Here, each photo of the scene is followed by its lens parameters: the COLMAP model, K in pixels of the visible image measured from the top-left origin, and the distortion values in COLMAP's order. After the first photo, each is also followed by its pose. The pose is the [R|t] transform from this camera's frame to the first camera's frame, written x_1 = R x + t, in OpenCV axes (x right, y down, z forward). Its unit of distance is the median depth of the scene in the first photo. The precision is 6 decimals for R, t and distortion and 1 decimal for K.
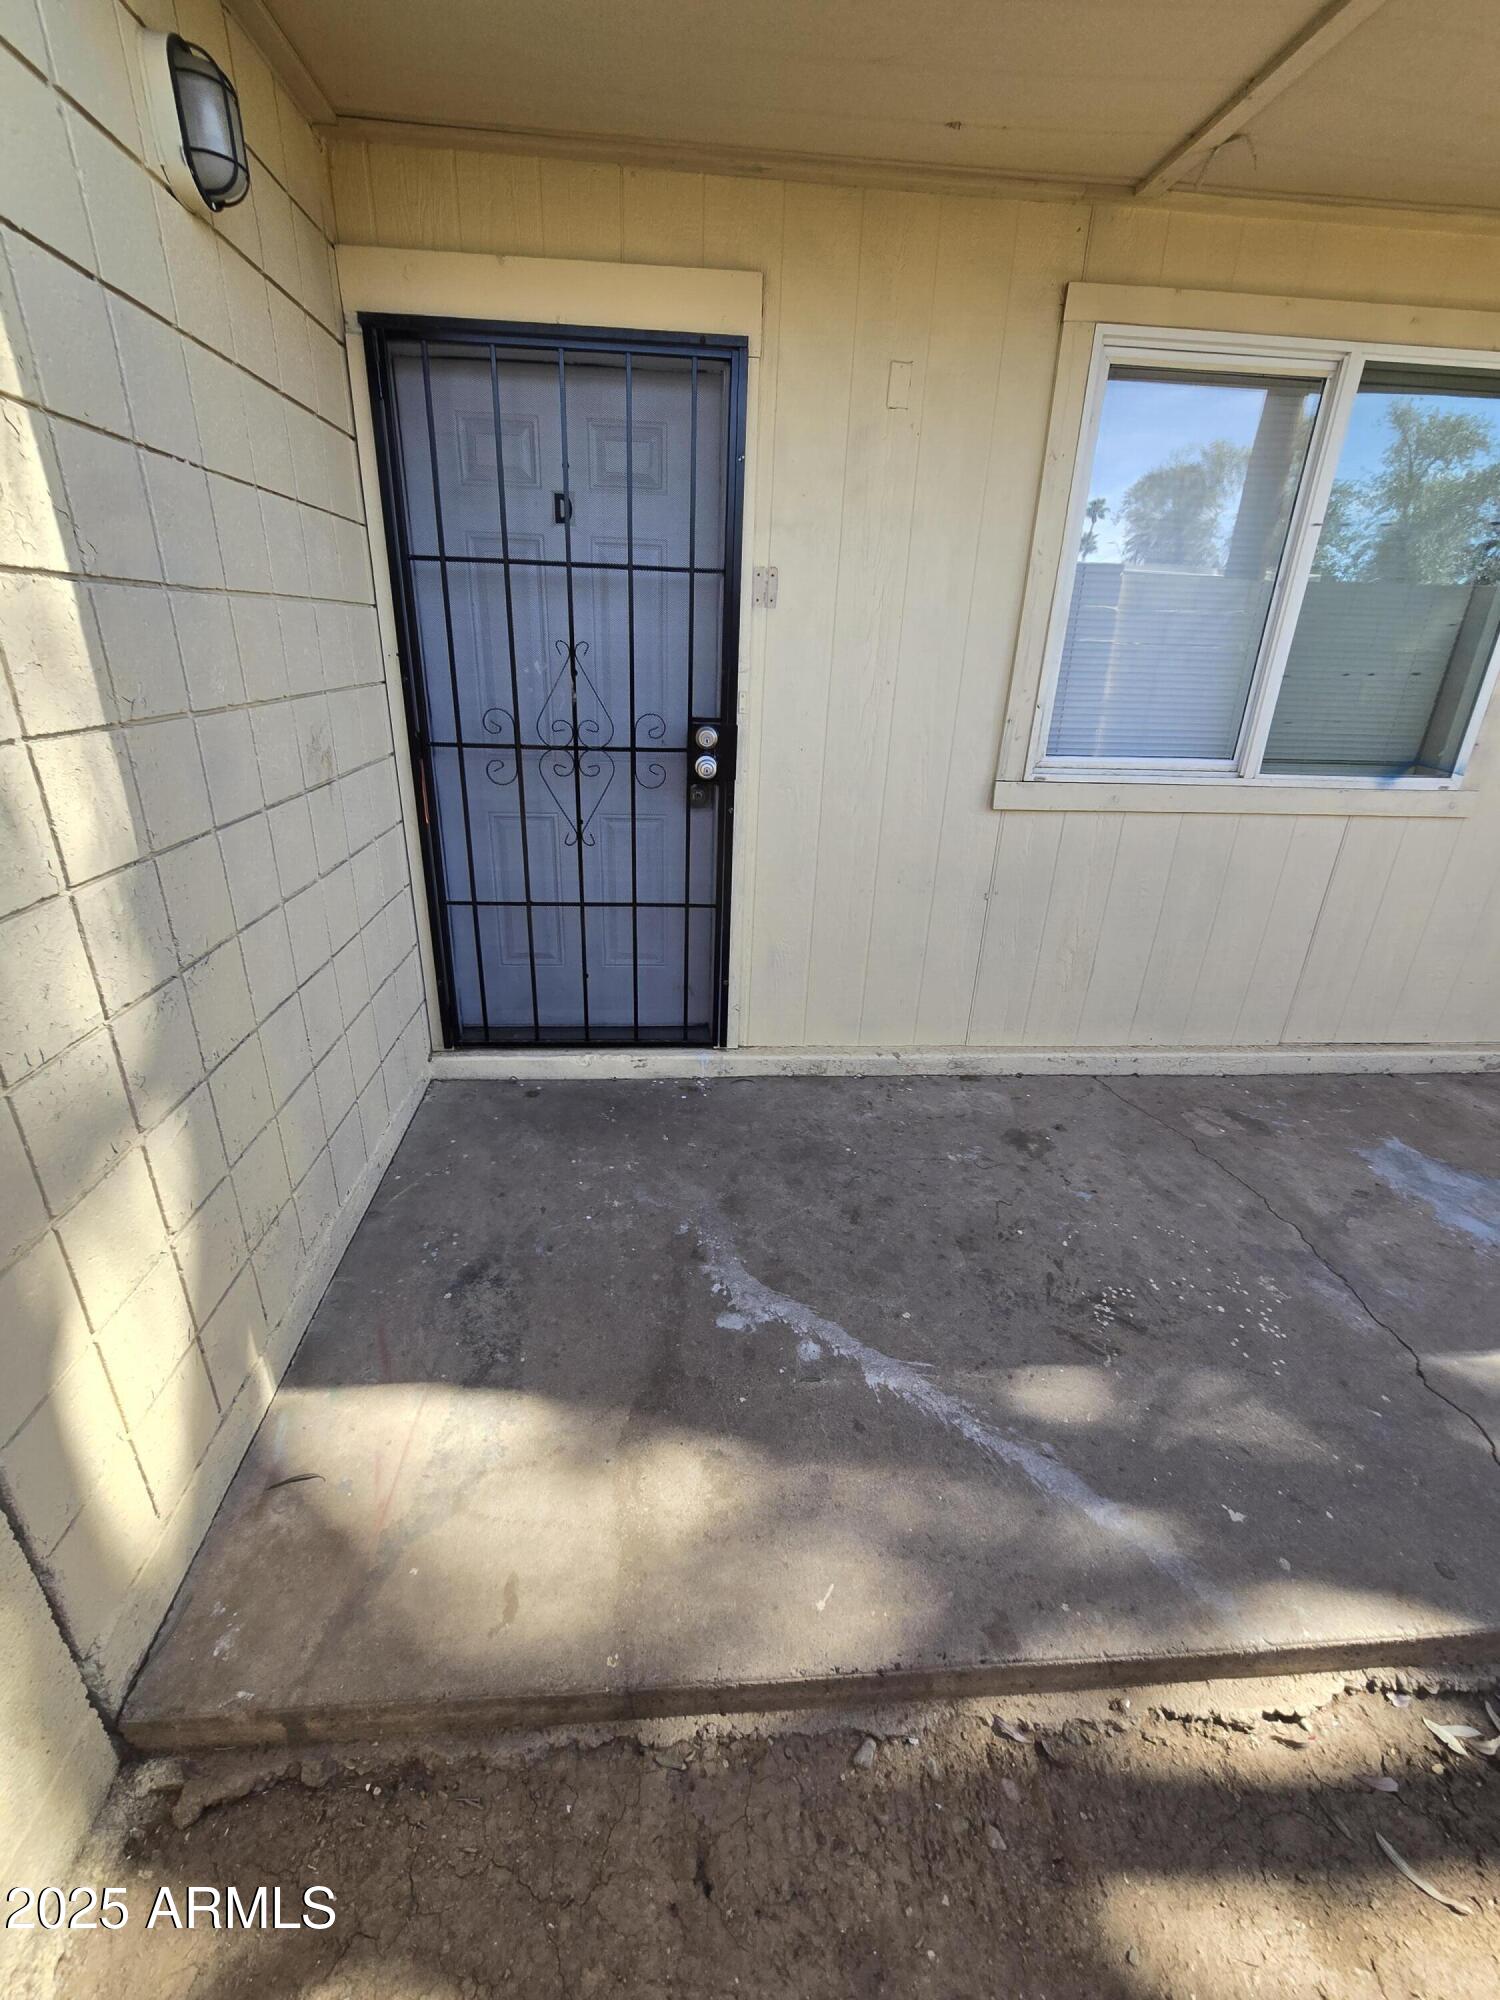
lens RADIAL K [[824.8, 0, 737.5], [0, 824.8, 988.0], [0, 0, 1]] dist [-0.002360, 0.001123]
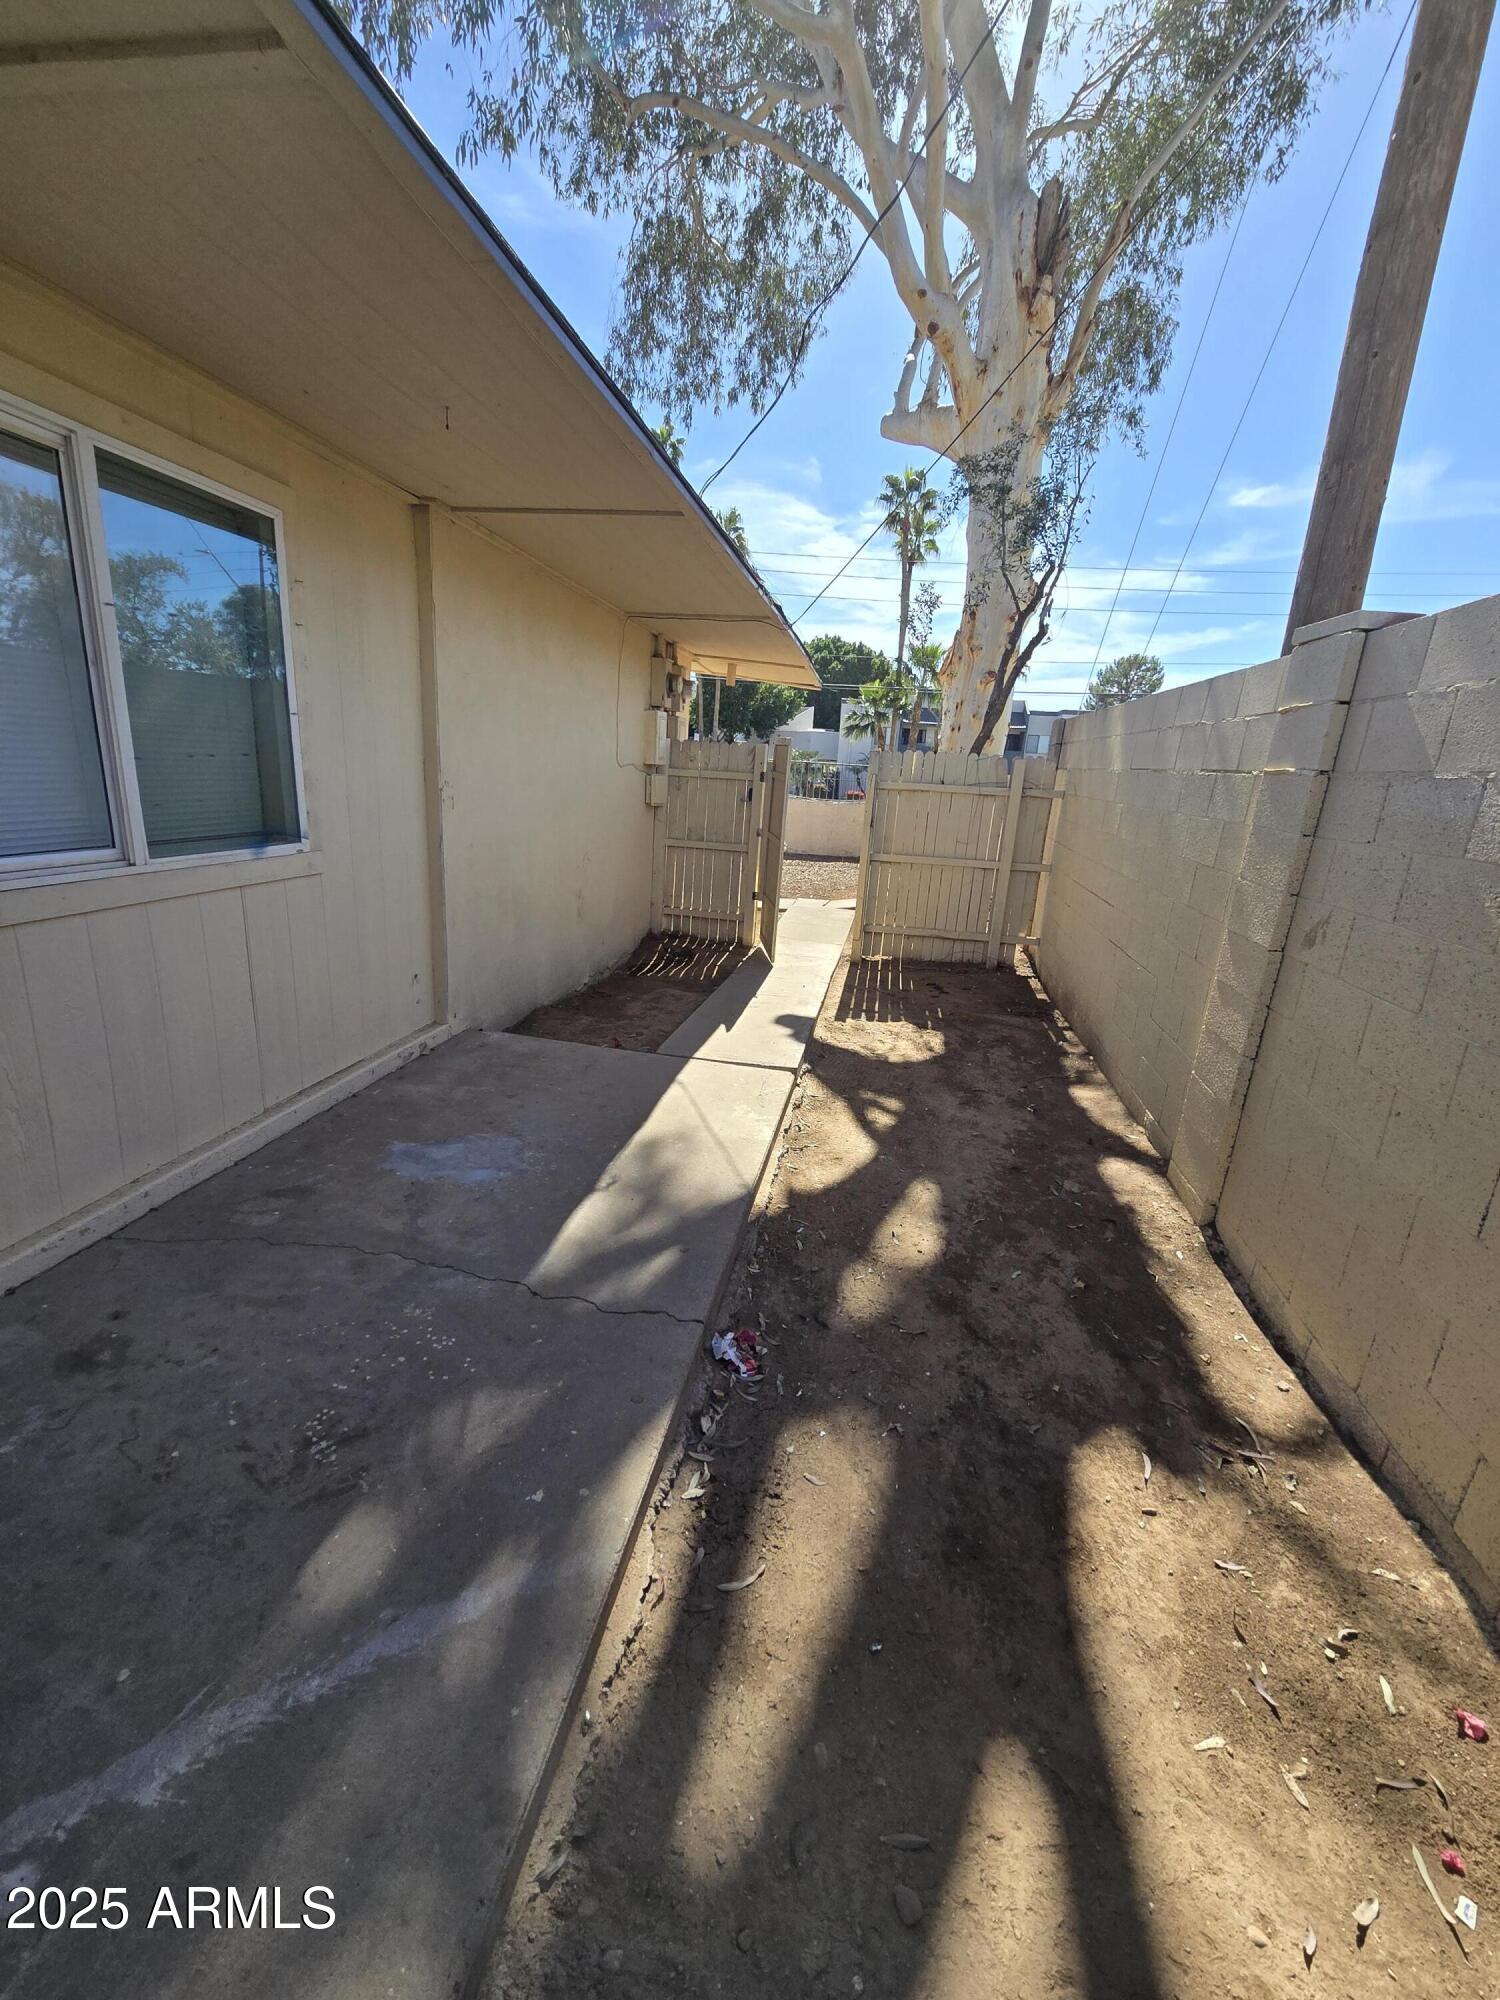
lens RADIAL K [[824.8, 0, 739.7], [0, 824.8, 998.4], [0, 0, 1]] dist [-0.002360, 0.001123]
pose [[0.261297, -0.276297, 0.924870, -0.108180], [0.330144, 0.925953, 0.183347, -0.064071], [-0.907044, 0.257432, 0.333166, 0.119545]]
